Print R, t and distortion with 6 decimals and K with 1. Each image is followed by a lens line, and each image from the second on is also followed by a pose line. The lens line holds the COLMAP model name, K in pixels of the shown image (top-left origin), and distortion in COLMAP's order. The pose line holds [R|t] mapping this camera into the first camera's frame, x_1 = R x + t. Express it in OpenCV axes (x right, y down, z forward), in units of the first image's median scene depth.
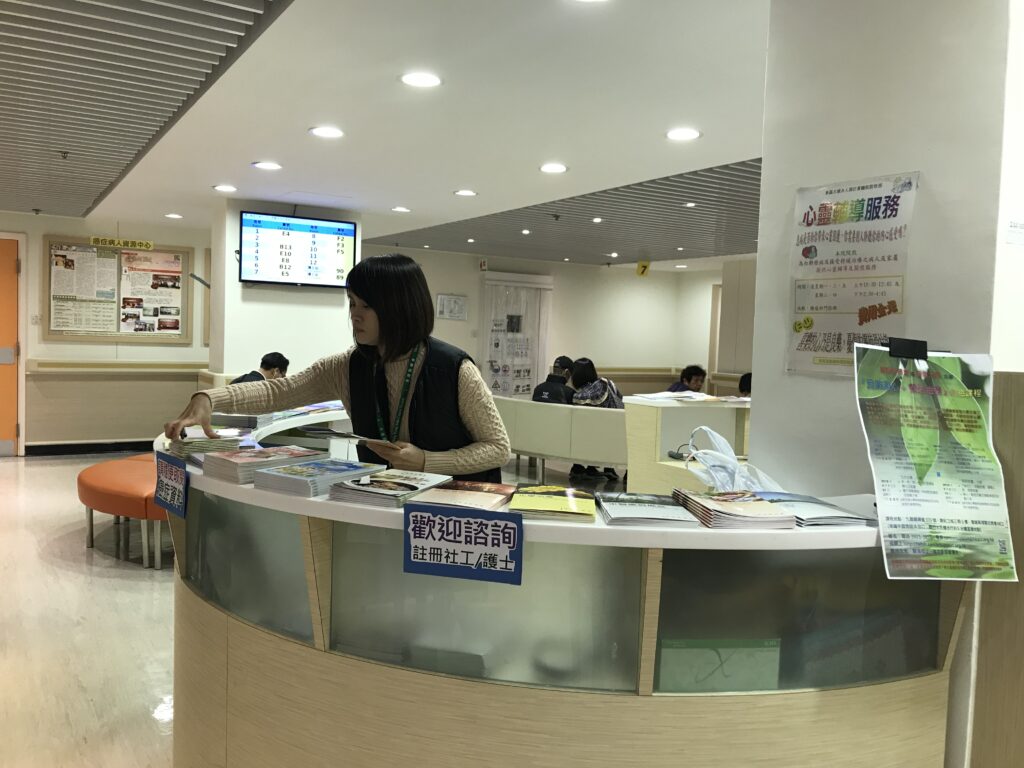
lens RADIAL K [[825.5, 0, 512.0], [0, 825.5, 384.0], [0, 0, 1]] dist [0.011565, 0.000002]
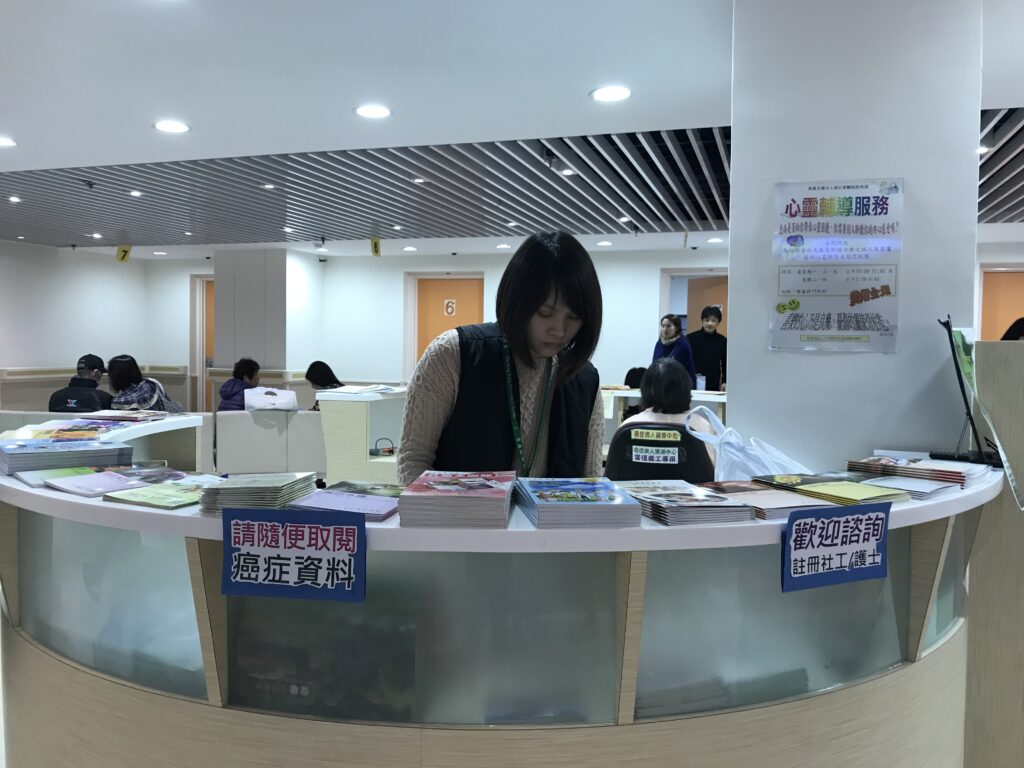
lens RADIAL K [[825.5, 0, 512.0], [0, 825.5, 384.0], [0, 0, 1]] dist [0.011565, 0.000002]
pose [[0.767934, -0.057407, 0.637951, -0.711967], [0.052416, 0.998267, 0.026736, -0.018825], [-0.638380, 0.012907, 0.769613, 0.427324]]
